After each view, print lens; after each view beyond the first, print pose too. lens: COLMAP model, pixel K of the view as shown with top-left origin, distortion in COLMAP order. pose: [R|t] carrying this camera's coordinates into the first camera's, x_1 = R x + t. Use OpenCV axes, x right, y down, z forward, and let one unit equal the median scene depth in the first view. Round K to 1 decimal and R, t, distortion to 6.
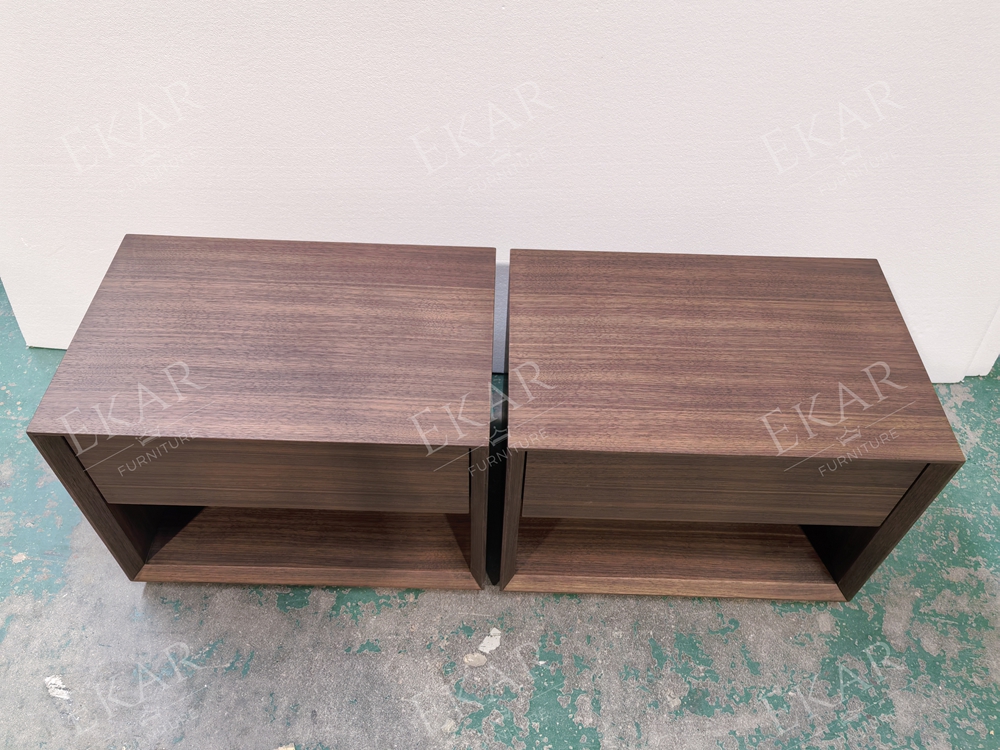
lens RADIAL K [[808.7, 0, 495.7], [0, 808.7, 376.8], [0, 0, 1]] dist [0.052147, -0.070456]
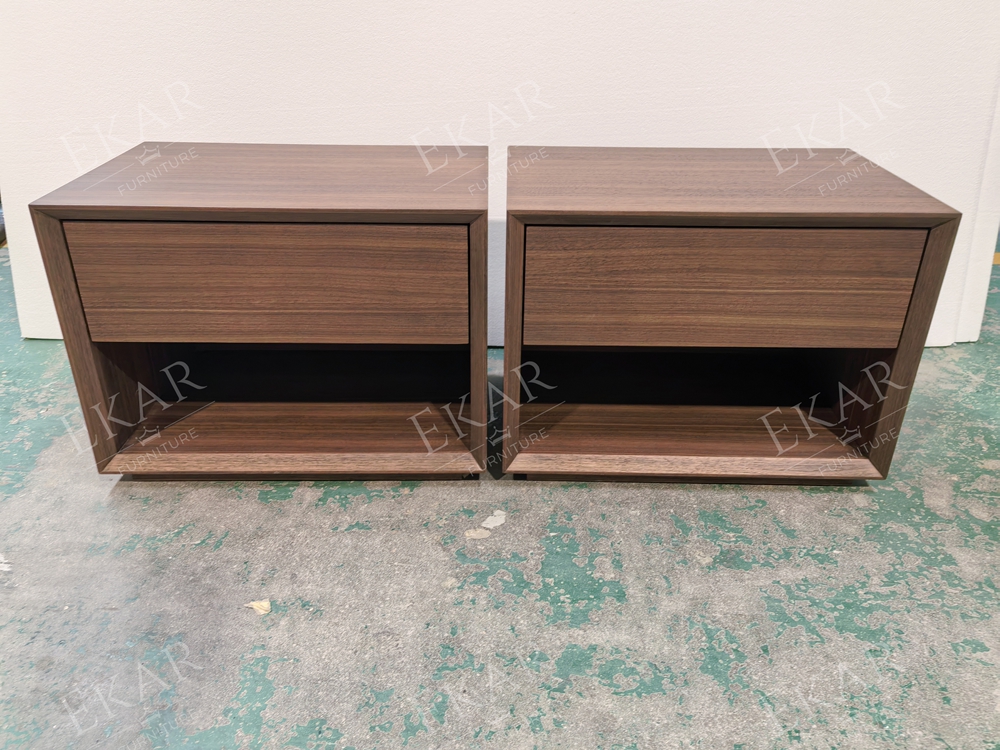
lens RADIAL K [[808.7, 0, 495.0], [0, 808.7, 380.0], [0, 0, 1]] dist [0.052147, -0.070456]
pose [[0.999508, -0.024961, 0.018990, -0.019260], [0.030236, 0.927746, -0.371986, 0.526023], [-0.008332, 0.372377, 0.928044, 0.113069]]
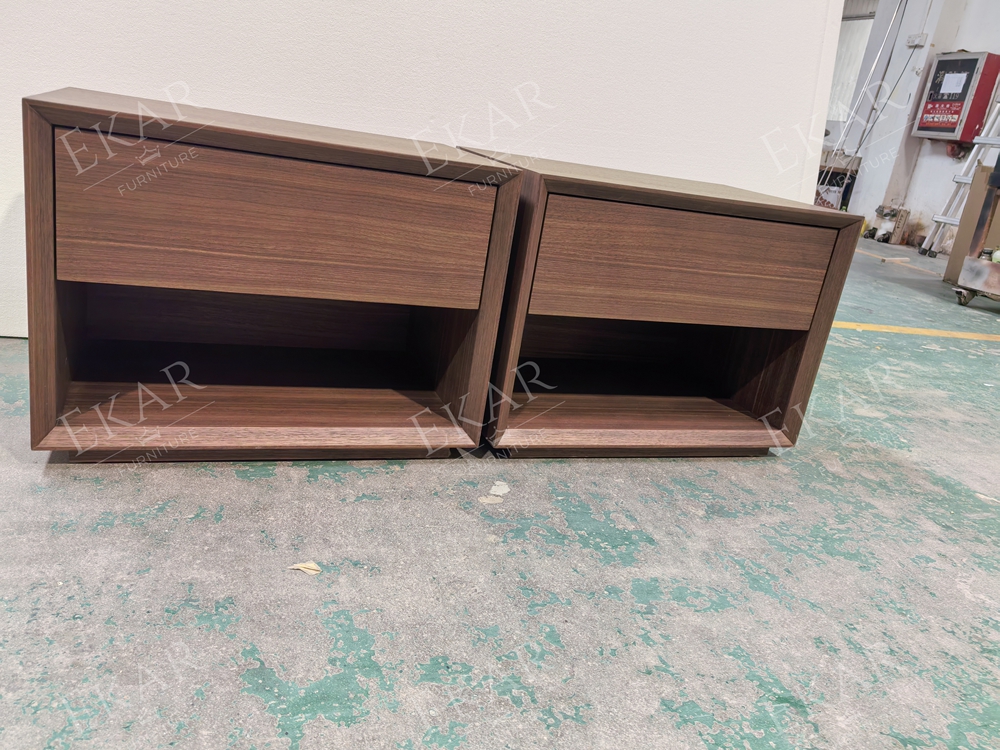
lens RADIAL K [[808.7, 0, 499.0], [0, 808.7, 379.4], [0, 0, 1]] dist [0.052147, -0.070456]
pose [[0.921389, 0.003049, 0.388631, -0.357506], [0.189336, 0.869757, -0.455714, 0.637235], [-0.339404, 0.493471, 0.800807, 0.238302]]
